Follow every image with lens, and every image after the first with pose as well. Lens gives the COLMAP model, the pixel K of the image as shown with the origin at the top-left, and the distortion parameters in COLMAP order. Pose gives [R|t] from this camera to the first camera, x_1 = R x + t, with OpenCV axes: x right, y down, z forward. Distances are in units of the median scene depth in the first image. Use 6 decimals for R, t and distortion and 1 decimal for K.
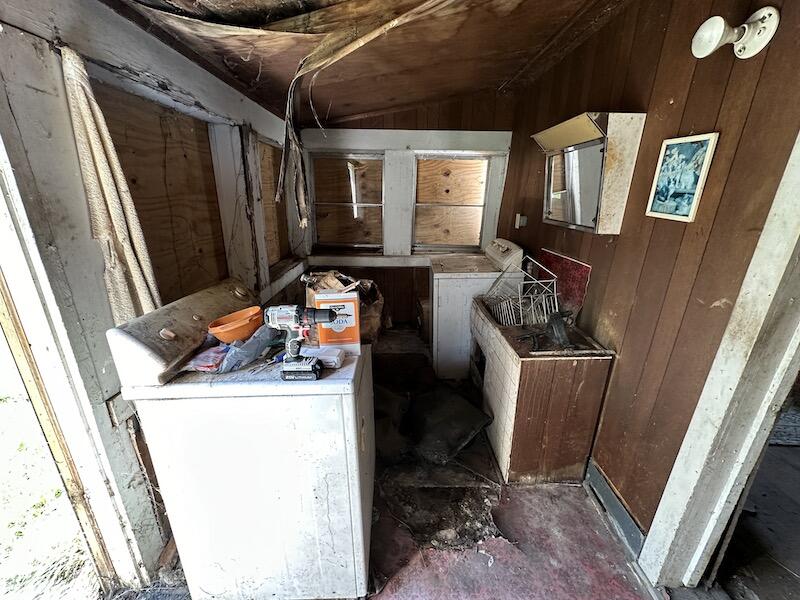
lens RADIAL K [[324.1, 0, 400.6], [0, 324.1, 300.4], [0, 0, 1]] dist [-0.001938, 0.000384]
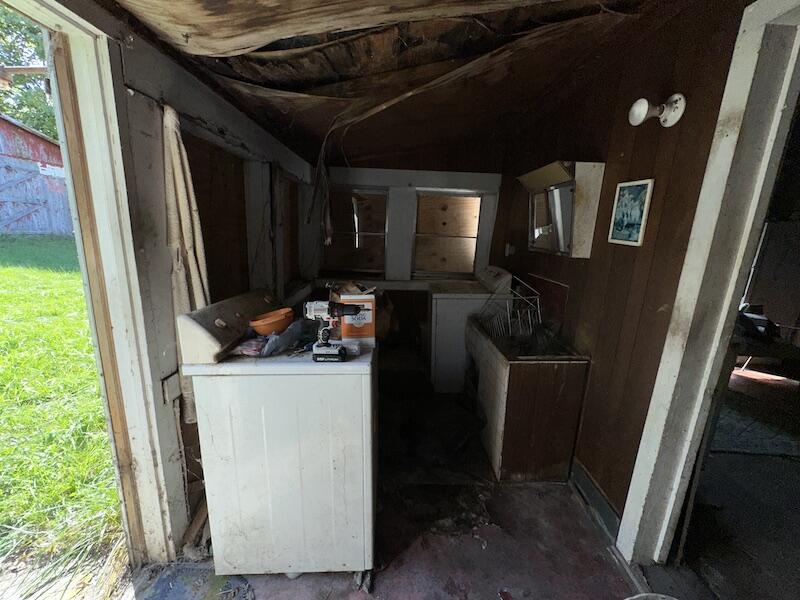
lens RADIAL K [[324.1, 0, 400.7], [0, 324.1, 299.5], [0, 0, 1]] dist [-0.001938, 0.000384]
pose [[0.999655, 0.020892, 0.015901, -0.046218], [-0.019158, 0.994564, -0.102348, 0.101348], [-0.017953, 0.102008, 0.994622, -0.196258]]
